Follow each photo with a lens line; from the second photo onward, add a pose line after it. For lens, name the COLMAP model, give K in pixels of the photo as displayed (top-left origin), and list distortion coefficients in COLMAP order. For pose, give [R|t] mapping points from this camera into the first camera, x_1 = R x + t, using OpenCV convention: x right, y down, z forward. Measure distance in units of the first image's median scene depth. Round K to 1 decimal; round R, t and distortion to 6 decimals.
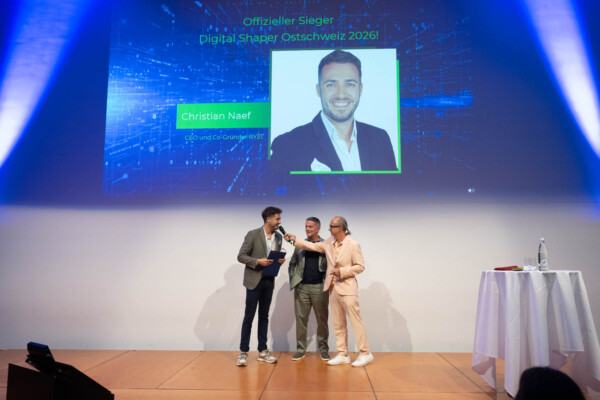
lens RADIAL K [[512.9, 0, 294.5], [0, 512.9, 201.0], [0, 0, 1]] dist [-0.010442, -0.003704]
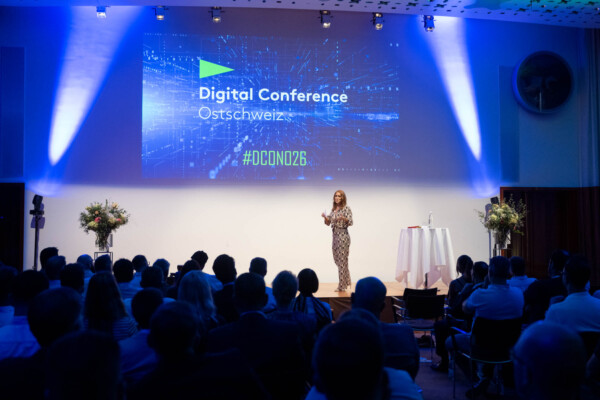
lens RADIAL K [[676.2, 0, 301.2], [0, 676.2, 201.5], [0, 0, 1]] dist [0.013848, 0.000000]
pose [[0.981139, -0.002409, 0.193289, -0.311136], [-0.014907, 0.996002, 0.088081, -0.115235], [-0.192728, -0.089301, 0.977180, -0.883185]]
